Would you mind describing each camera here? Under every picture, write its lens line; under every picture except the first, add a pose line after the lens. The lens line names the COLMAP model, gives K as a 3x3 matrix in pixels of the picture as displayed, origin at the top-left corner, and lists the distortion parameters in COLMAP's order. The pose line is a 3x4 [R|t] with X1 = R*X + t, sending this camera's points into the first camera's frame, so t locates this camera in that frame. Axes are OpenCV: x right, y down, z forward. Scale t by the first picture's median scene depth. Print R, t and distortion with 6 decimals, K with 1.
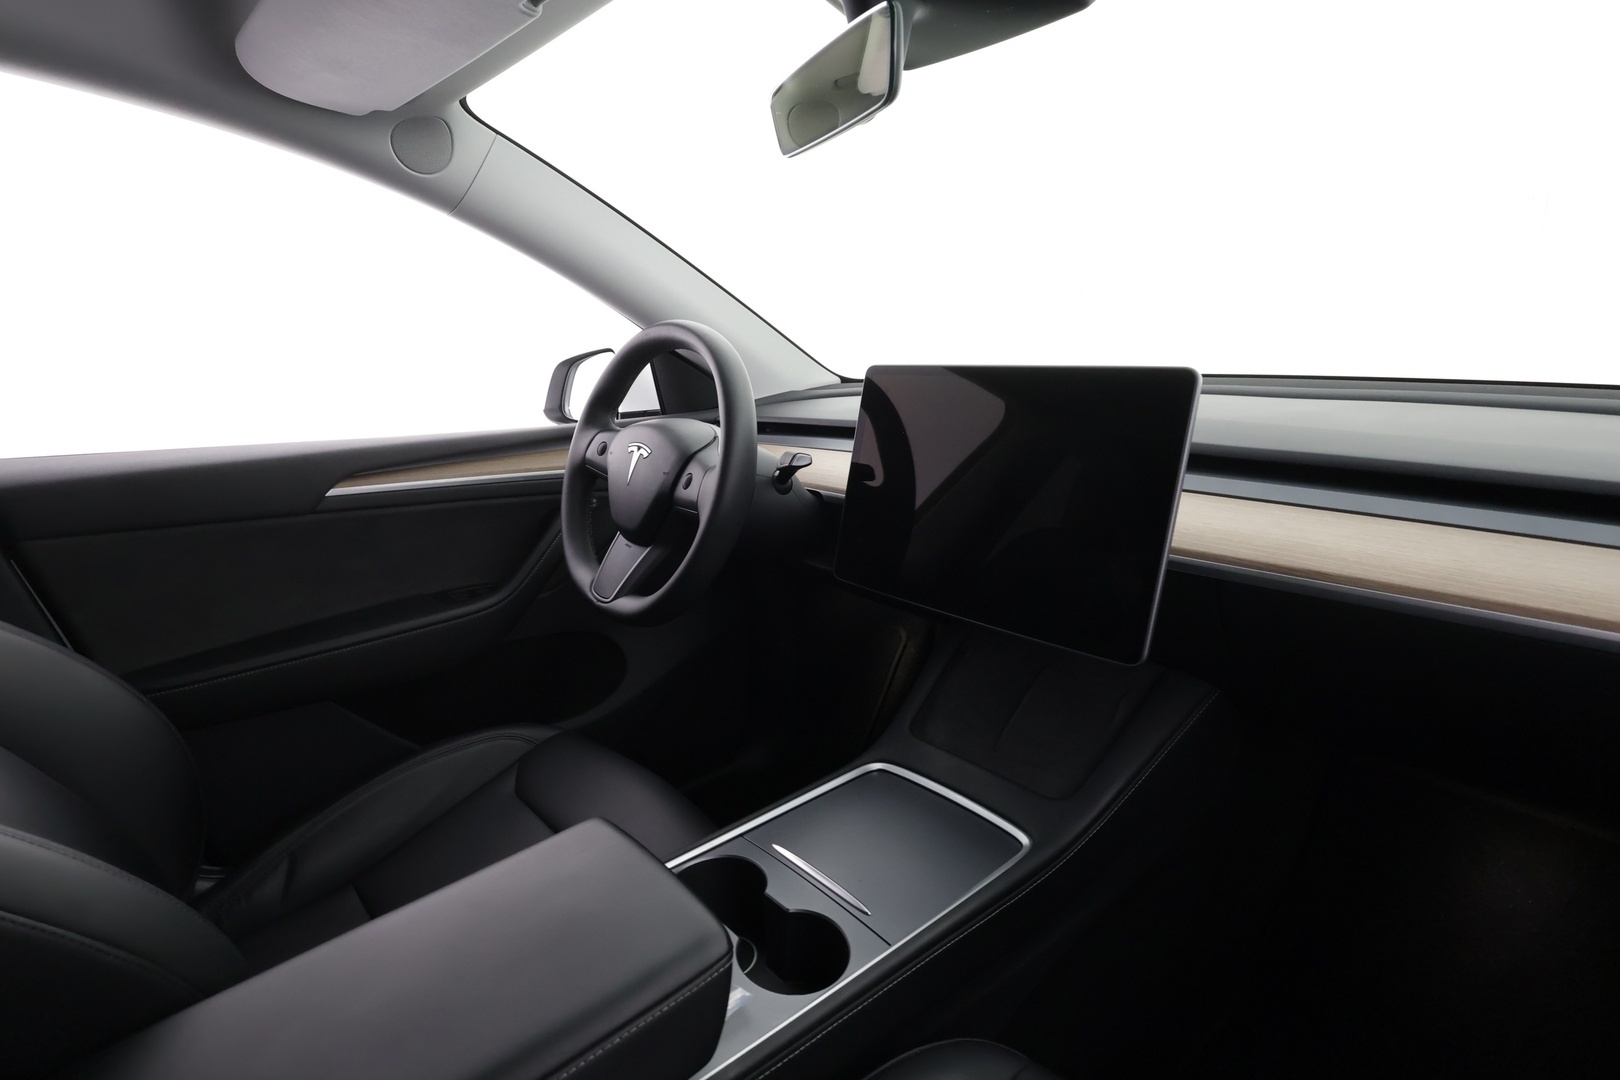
lens RADIAL K [[830.6, 0, 810.0], [0, 830.6, 540.0], [0, 0, 1]] dist [-0.000479, -0.000153]
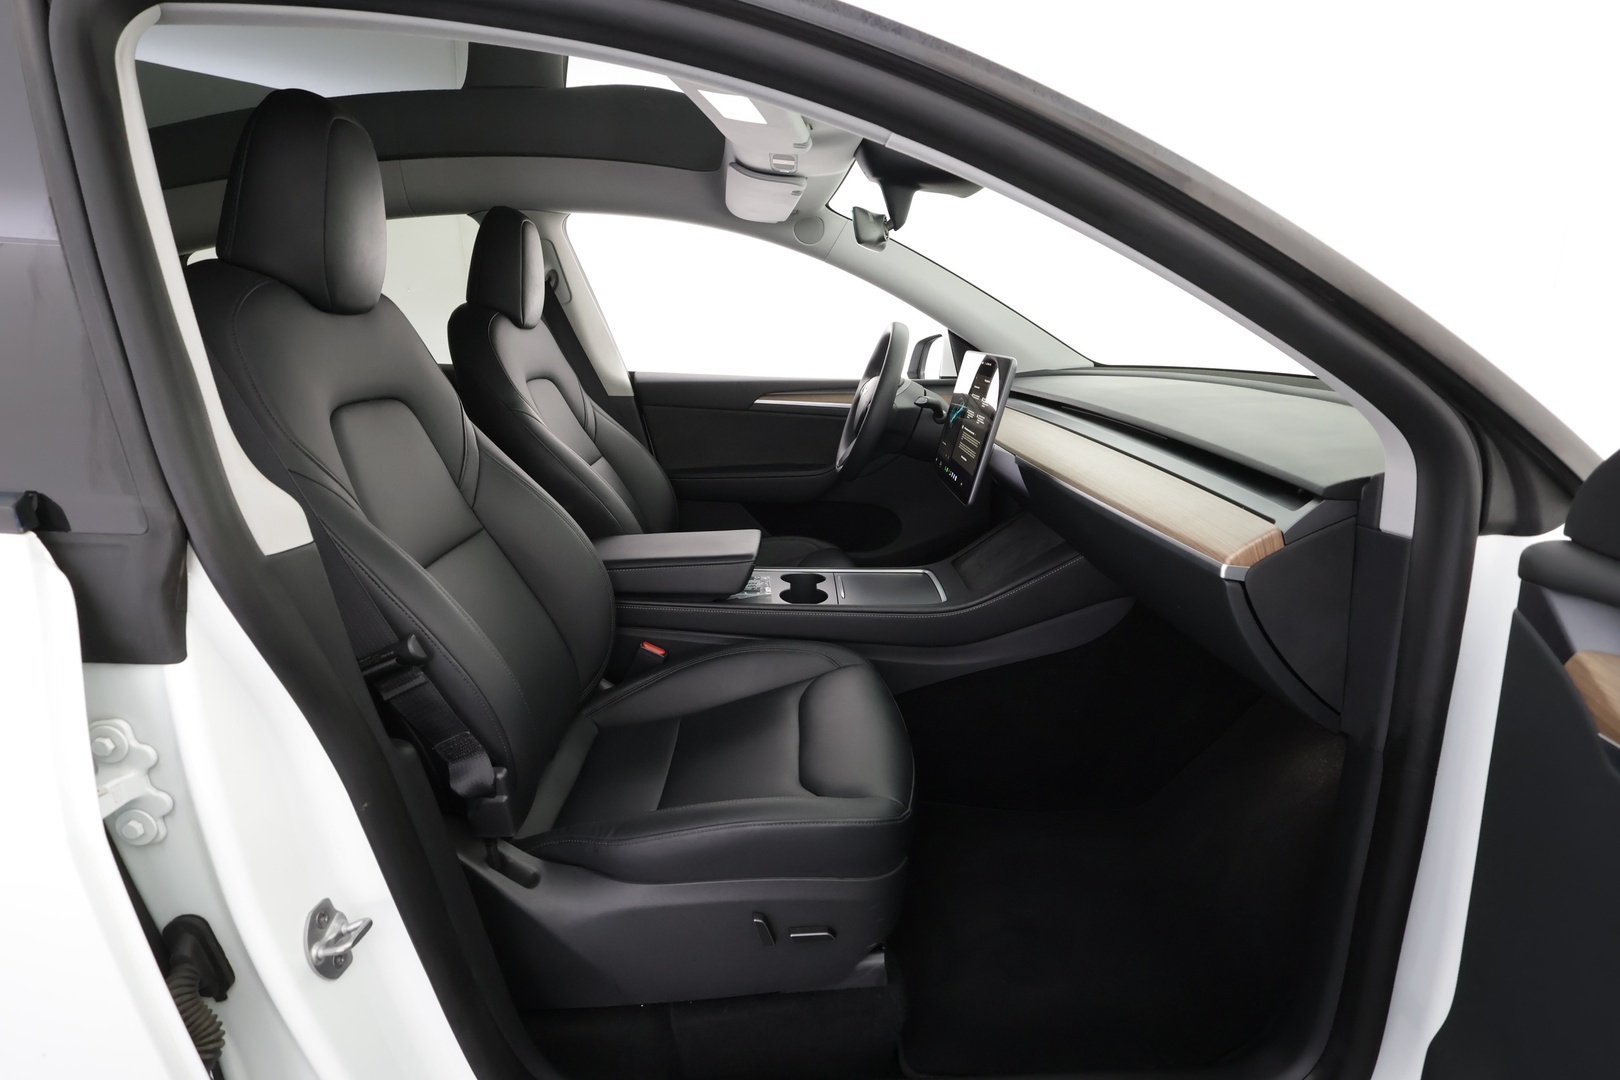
lens RADIAL K [[830.6, 0, 810.0], [0, 830.6, 540.0], [0, 0, 1]] dist [-0.000479, -0.000153]
pose [[0.769133, 0.193229, -0.609178, 0.804317], [-0.176857, 0.980325, 0.087661, 0.071867], [0.614131, 0.040315, 0.788174, -0.480364]]
